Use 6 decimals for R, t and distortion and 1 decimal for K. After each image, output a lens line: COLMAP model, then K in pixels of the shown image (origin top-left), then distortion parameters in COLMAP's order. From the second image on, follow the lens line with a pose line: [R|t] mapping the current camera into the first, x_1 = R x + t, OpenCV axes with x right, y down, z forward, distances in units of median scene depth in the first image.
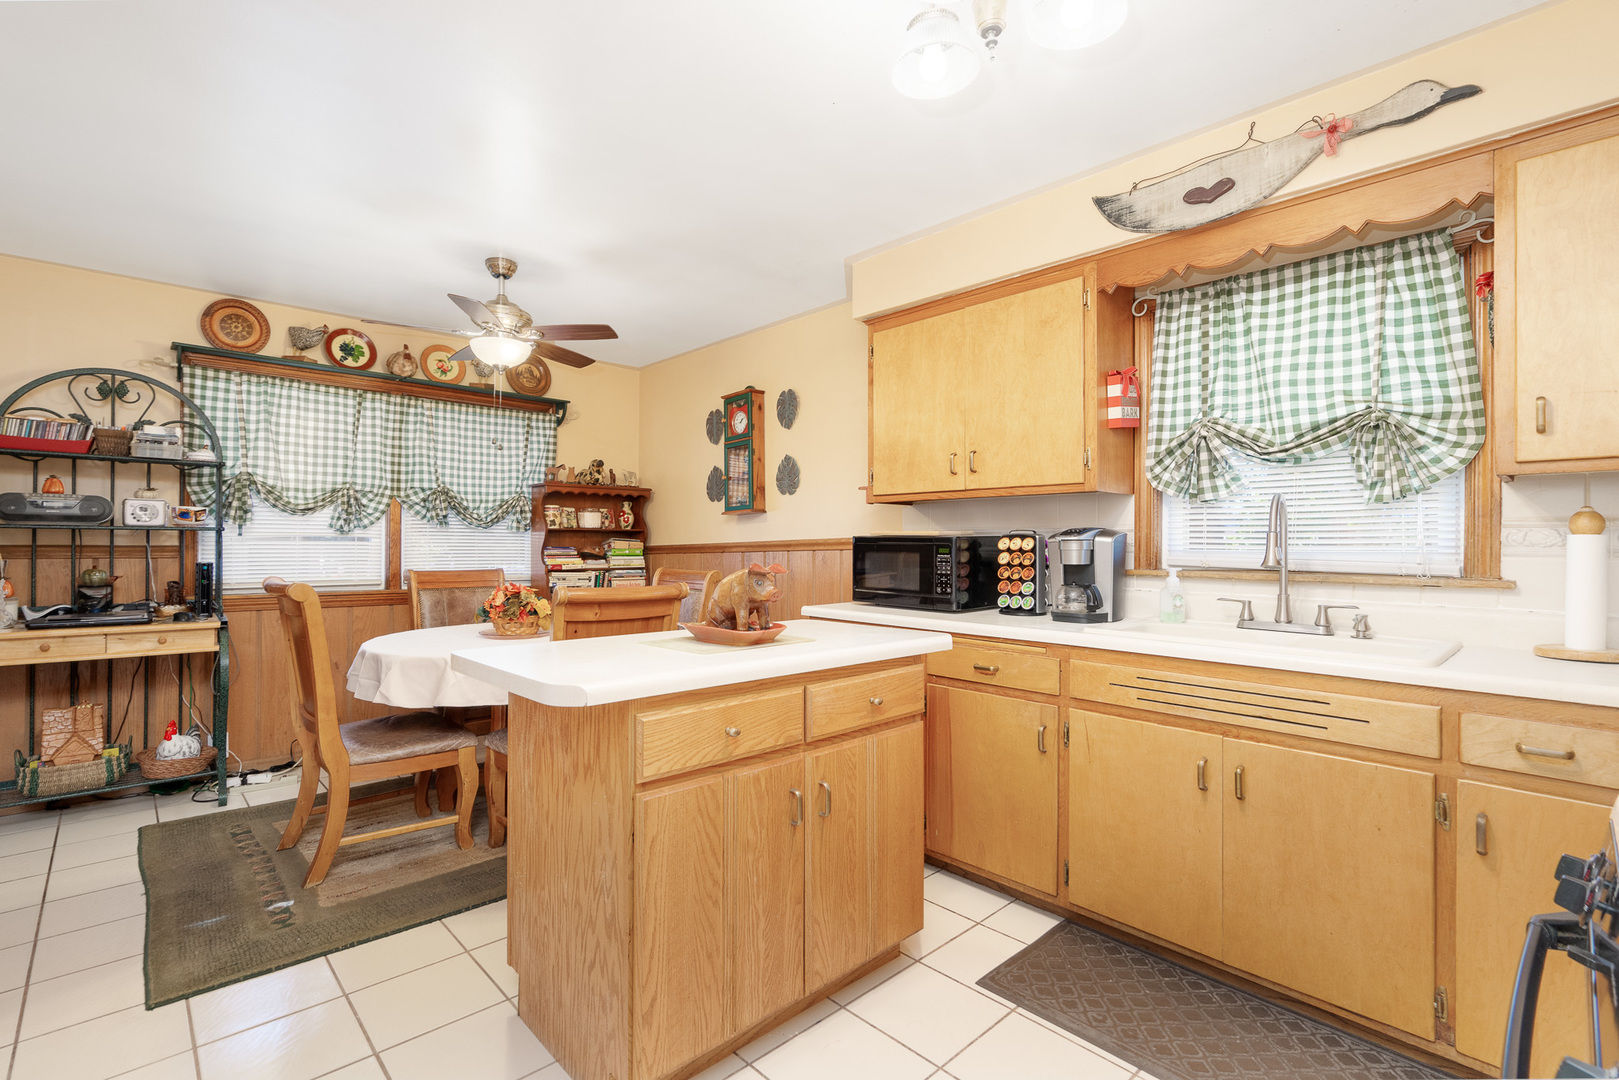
lens RADIAL K [[735.8, 0, 809.5], [0, 735.8, 540.0], [0, 0, 1]] dist [-0.000132, -0.000870]
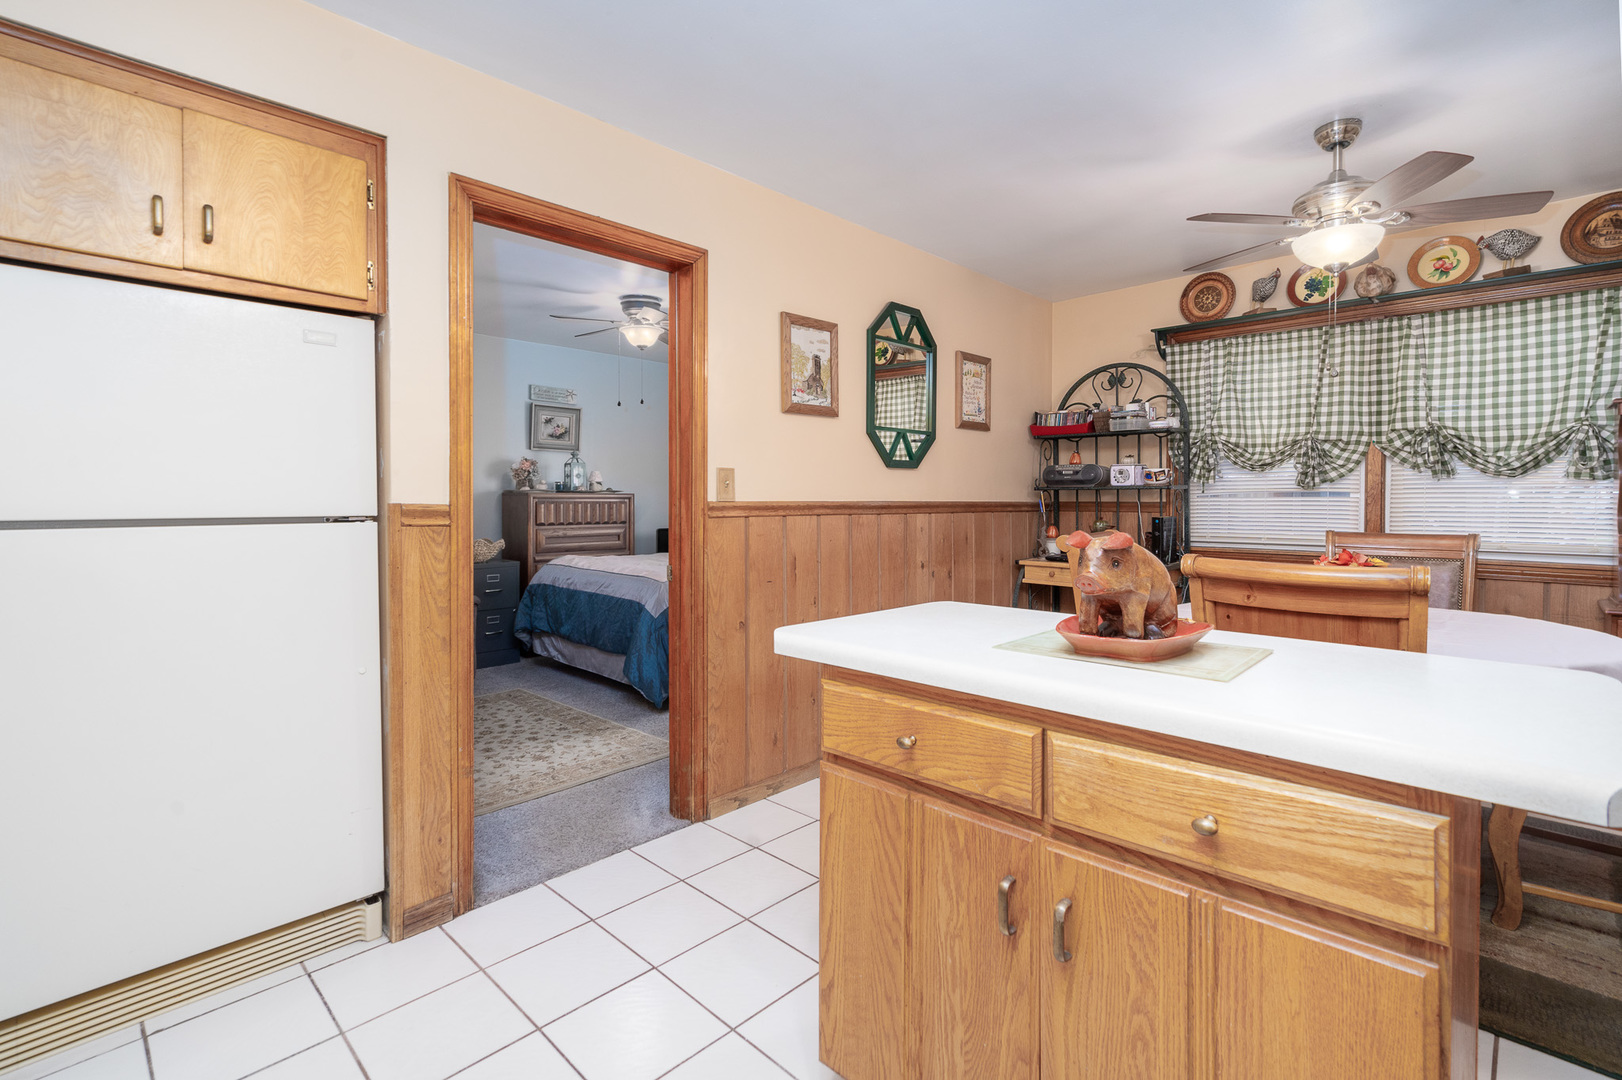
lens RADIAL K [[747.1, 0, 806.1], [0, 747.1, 509.2], [0, 0, 1]] dist [0.000071, 0.000120]
pose [[0.039066, 0.009641, -0.999190, 0.288305], [0.009378, 0.999906, 0.010014, 0.001604], [0.999193, -0.009762, 0.038971, 0.364578]]
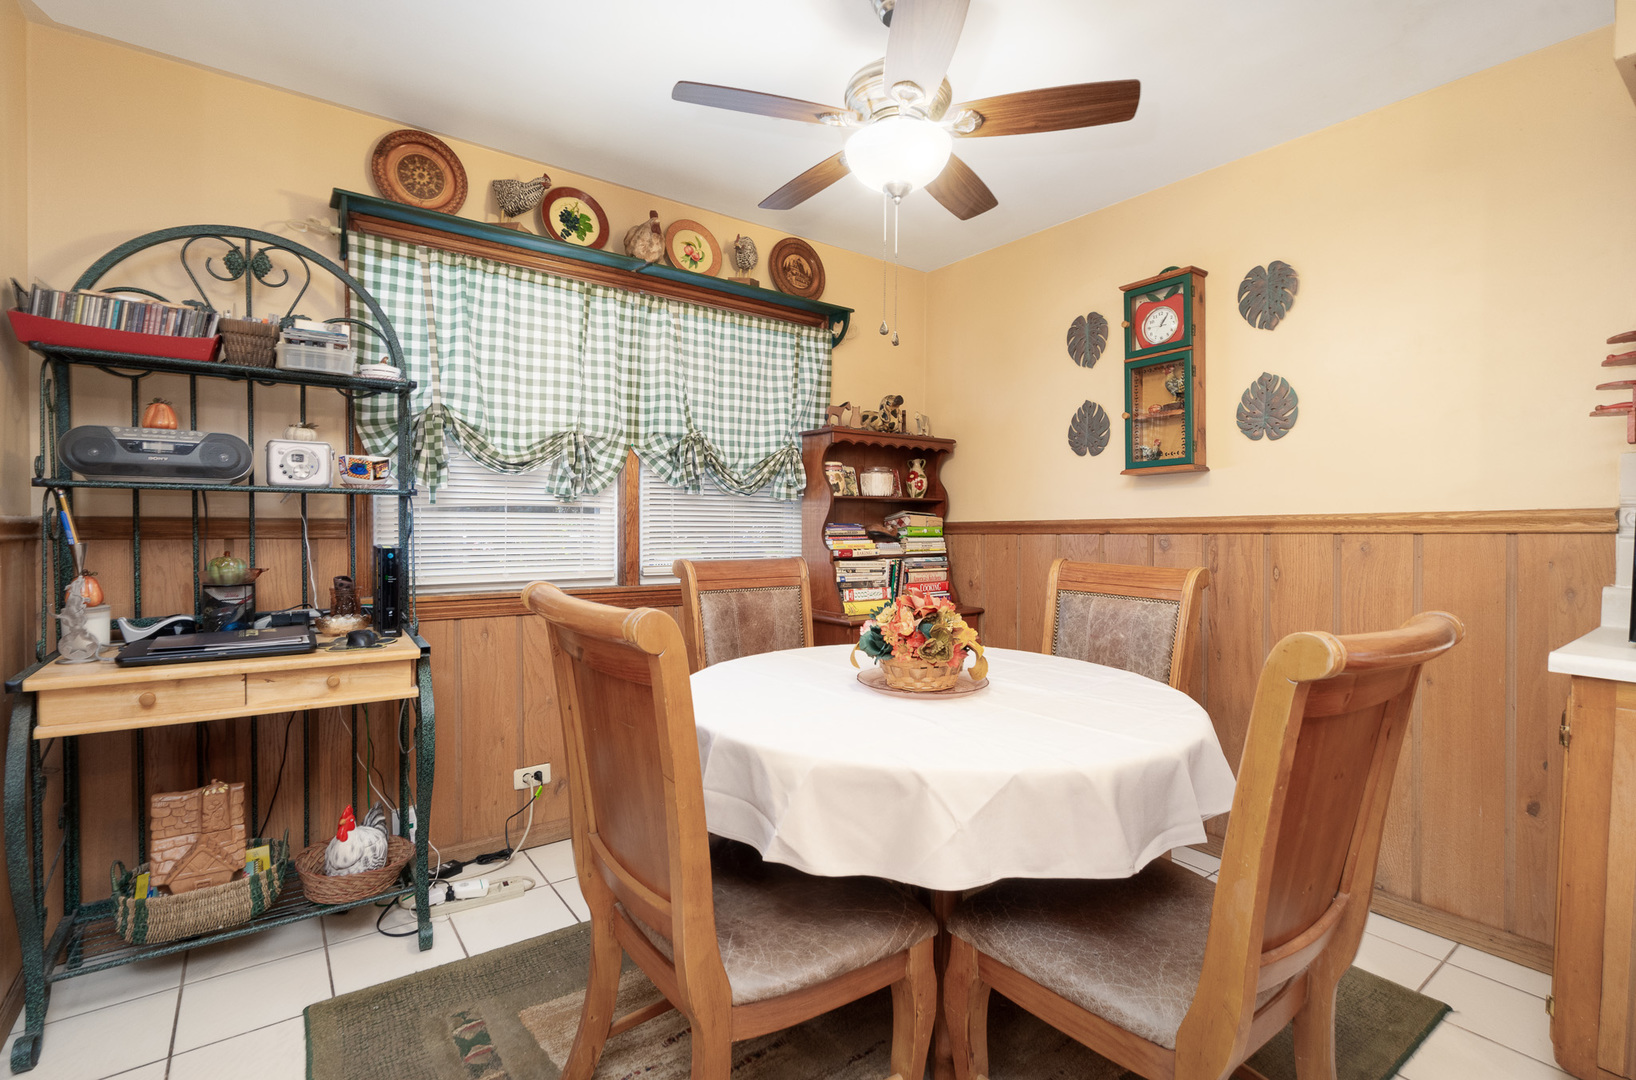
lens RADIAL K [[750.8, 0, 804.3], [0, 750.8, 542.3], [0, 0, 1]] dist [-0.001945, 0.000731]
pose [[0.991953, 0.010674, -0.126154, -0.360674], [-0.005955, 0.999271, 0.037722, 0.001150], [0.126464, -0.036668, 0.991293, 0.381992]]
